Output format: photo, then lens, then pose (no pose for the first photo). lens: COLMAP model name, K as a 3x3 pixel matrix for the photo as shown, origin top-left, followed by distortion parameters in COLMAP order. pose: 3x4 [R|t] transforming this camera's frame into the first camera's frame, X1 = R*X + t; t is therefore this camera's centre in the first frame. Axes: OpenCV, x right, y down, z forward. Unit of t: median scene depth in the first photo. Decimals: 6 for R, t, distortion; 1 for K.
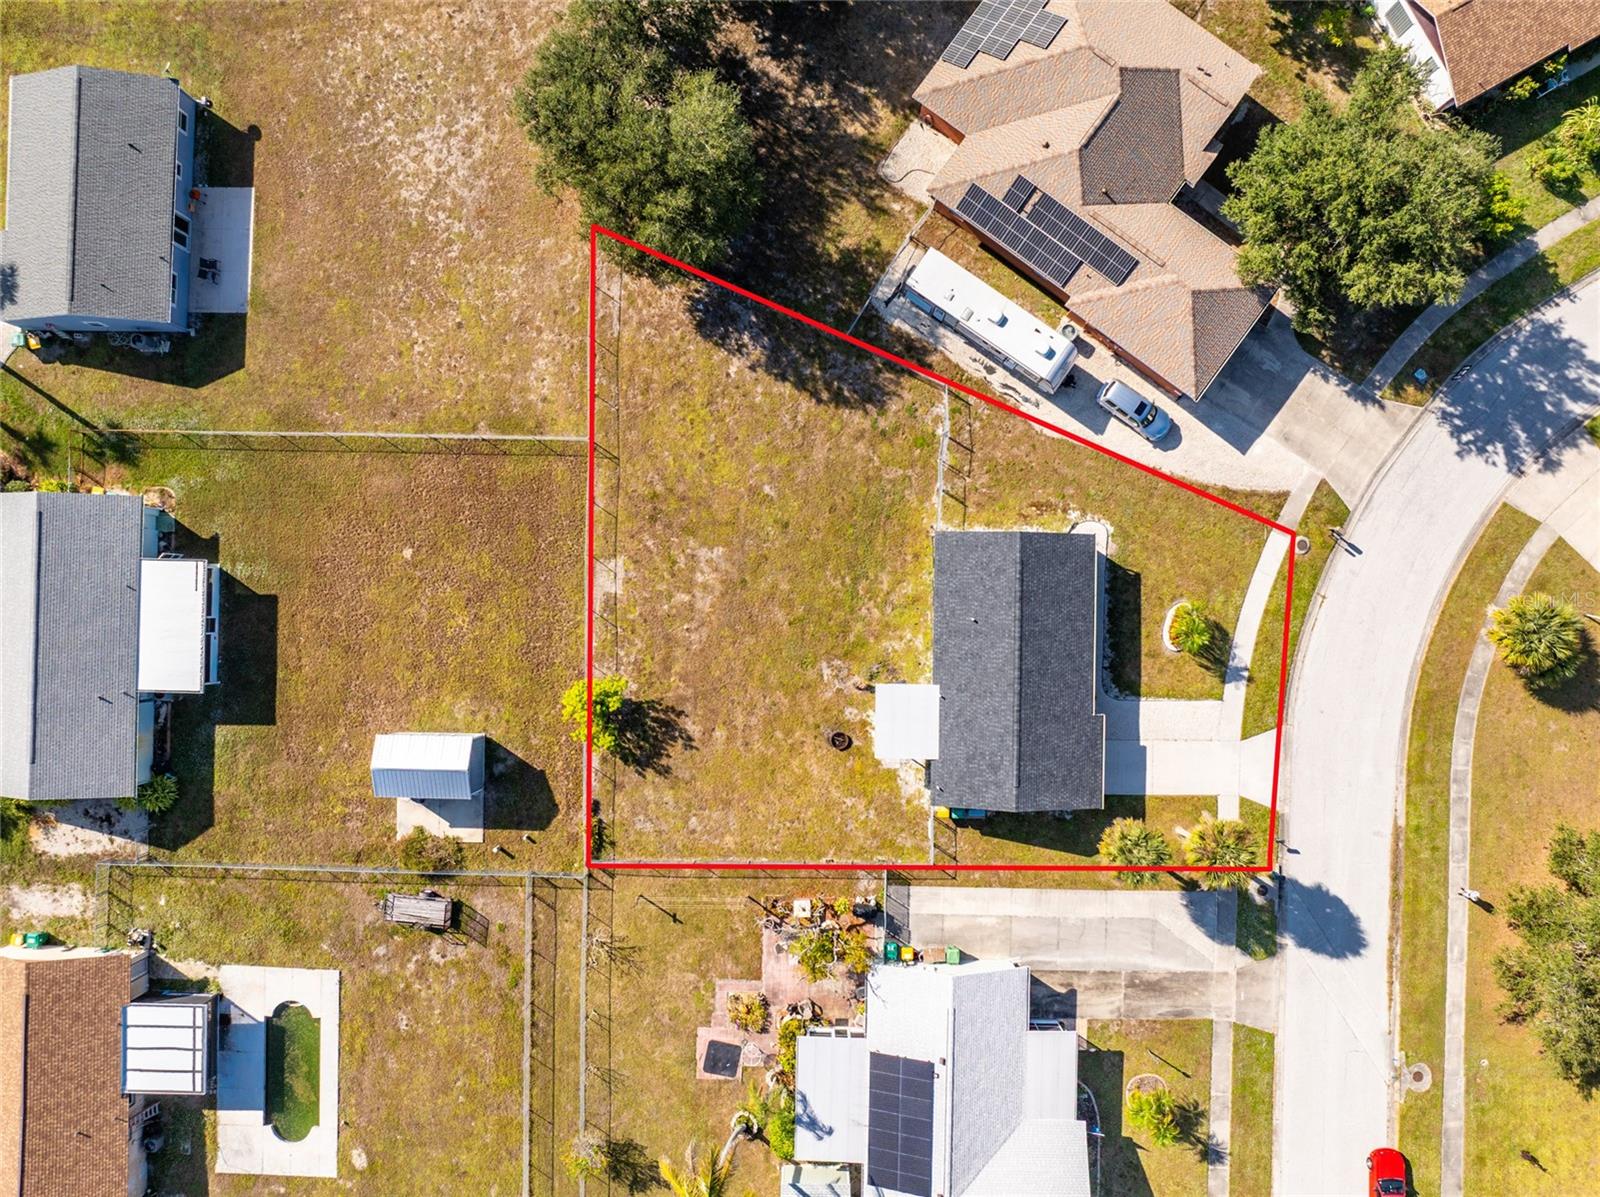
lens RADIAL K [[1132.5, 0, 800.0], [0, 1132.5, 598.5], [0, 0, 1]] dist [-0.032955, 0.002576]
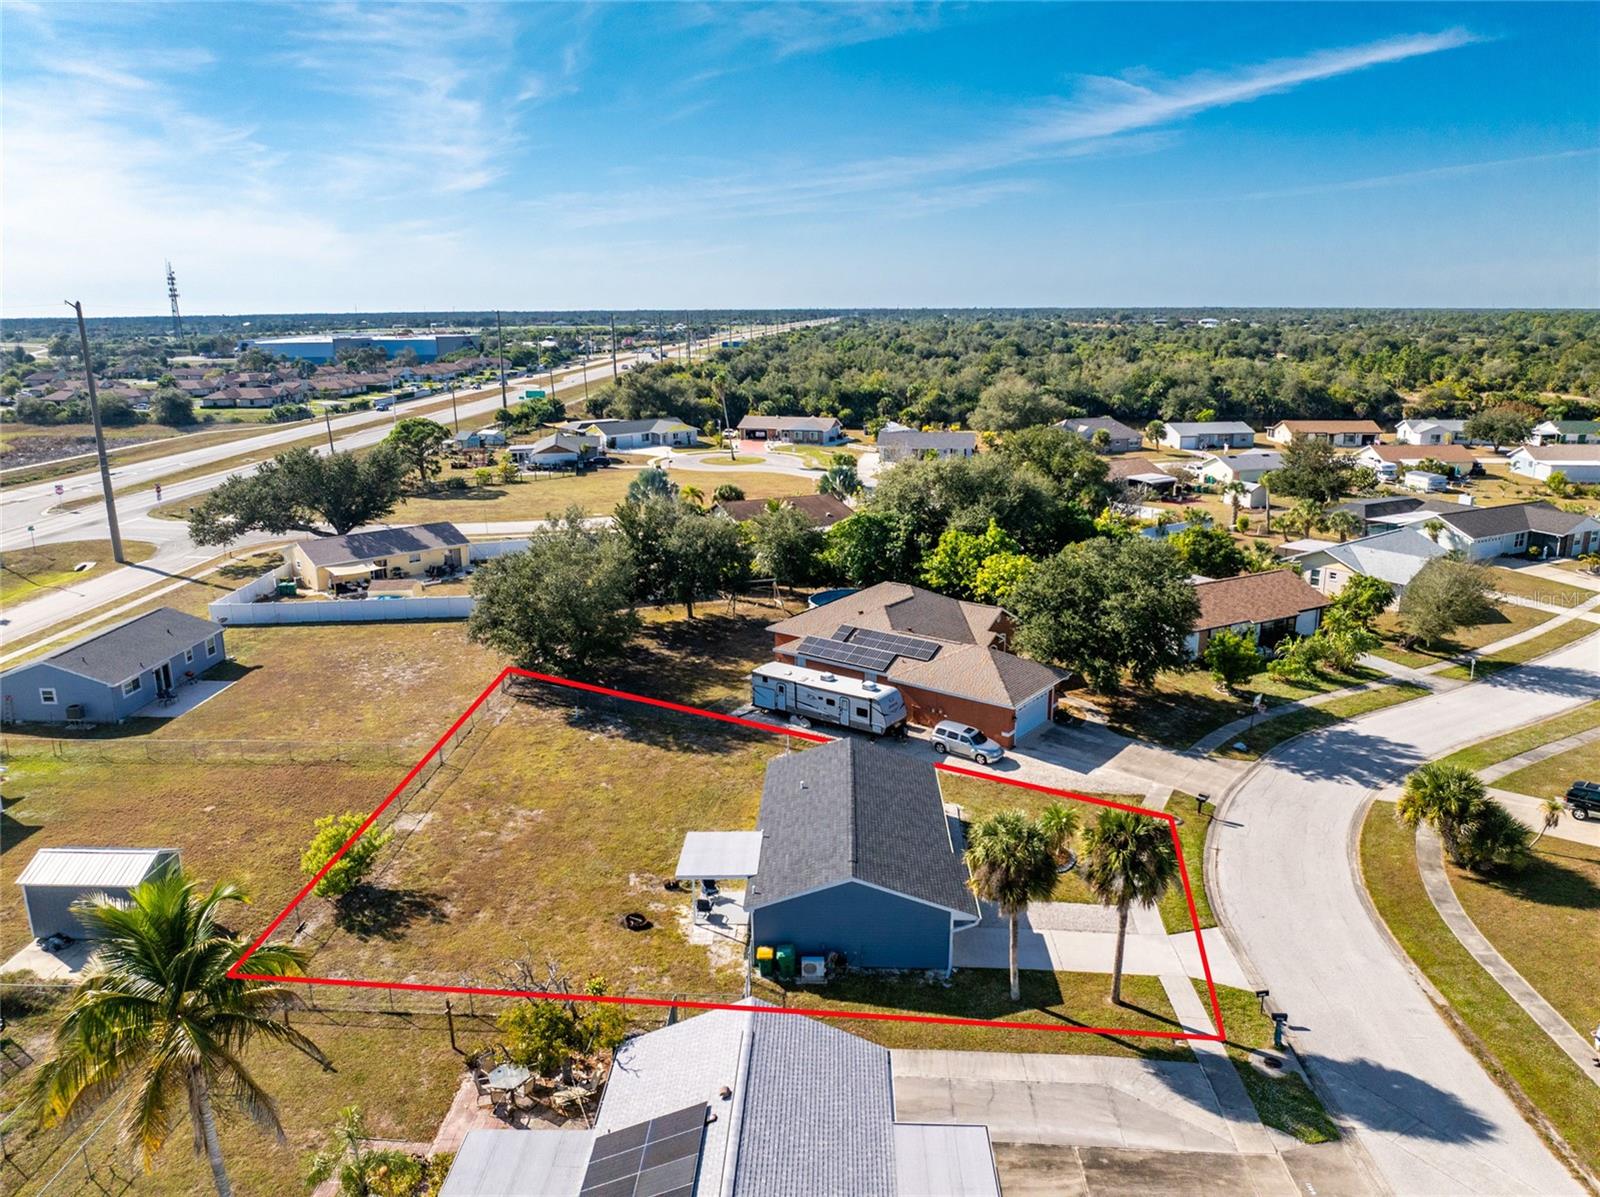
lens RADIAL K [[1146.0, 0, 806.7], [0, 1146.0, 529.3], [0, 0, 1]] dist [-0.030215, -0.008302]
pose [[0.999893, 0.002585, -0.014415, 0.160267], [-0.014640, 0.203003, -0.979069, 0.823628], [0.000395, 0.979175, 0.203019, 0.582458]]
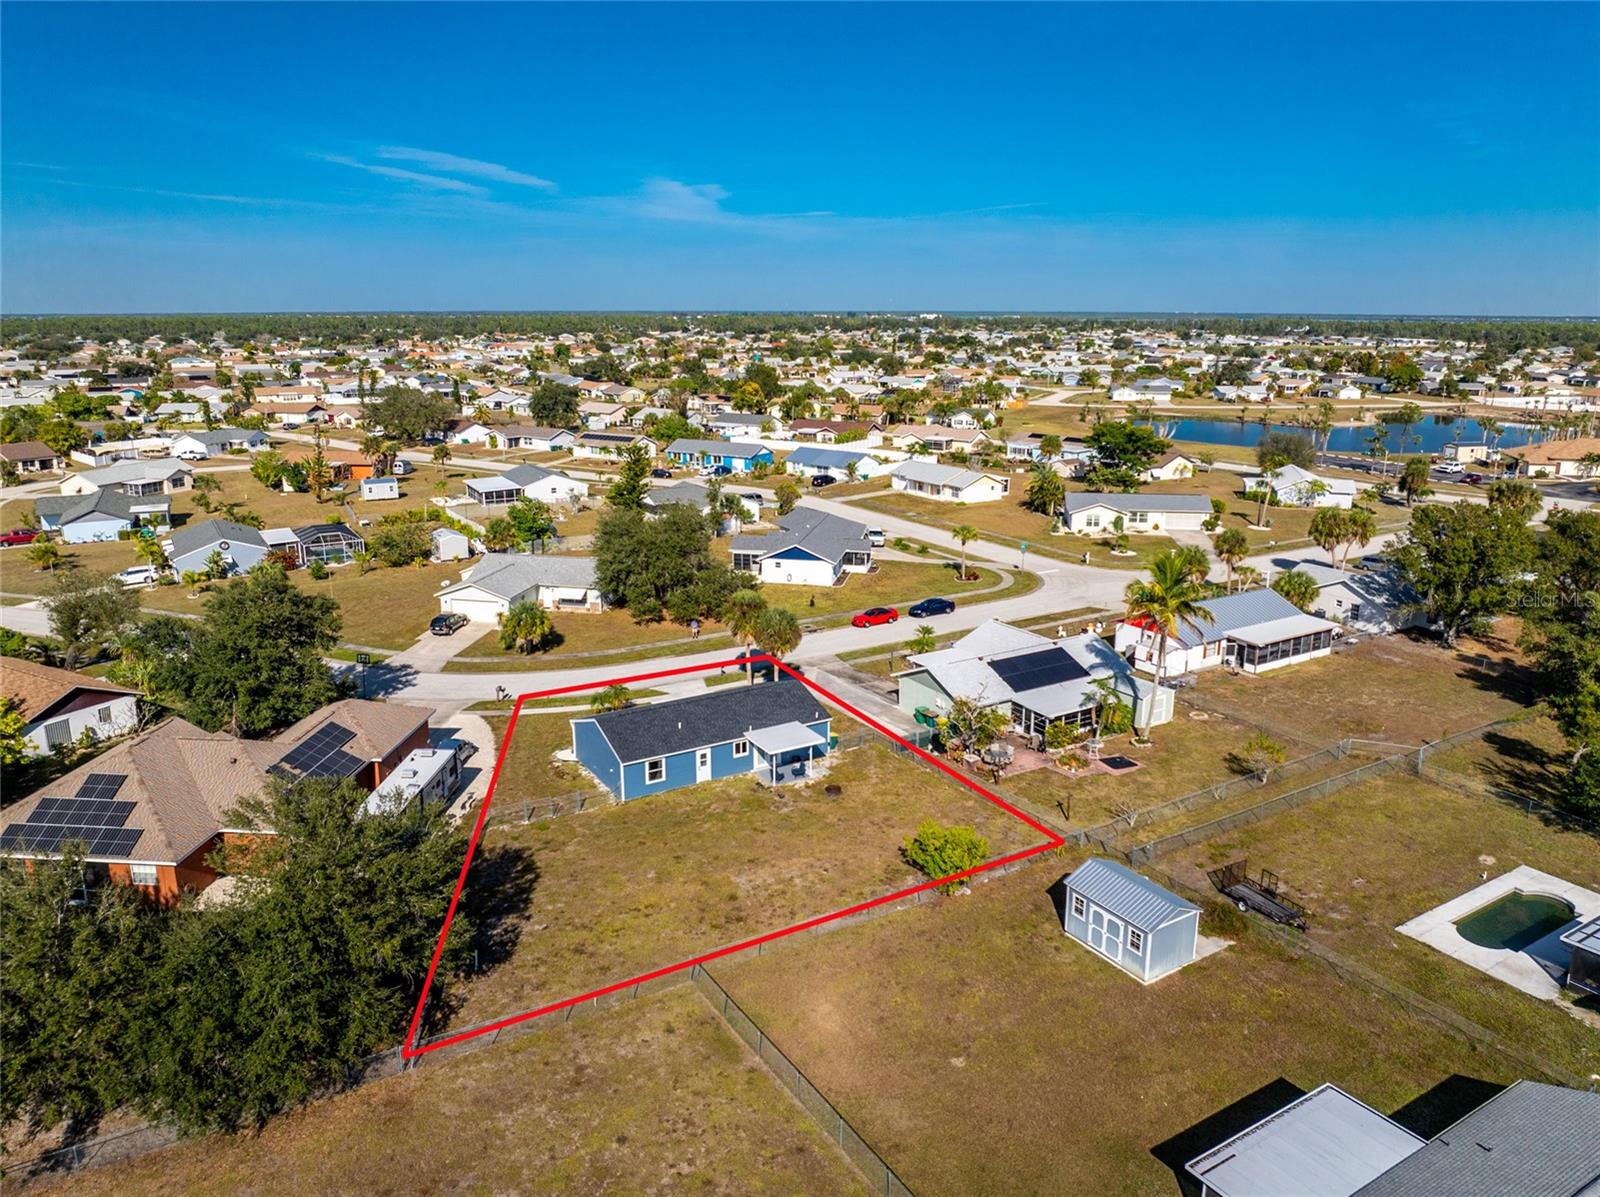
lens RADIAL K [[1146.0, 0, 806.7], [0, 1146.0, 529.3], [0, 0, 1]] dist [-0.030215, -0.008302]
pose [[-0.539518, -0.154828, 0.827616, -0.821378], [0.841941, -0.090484, 0.531928, -0.457837], [-0.007471, 0.983789, 0.179174, 0.555682]]
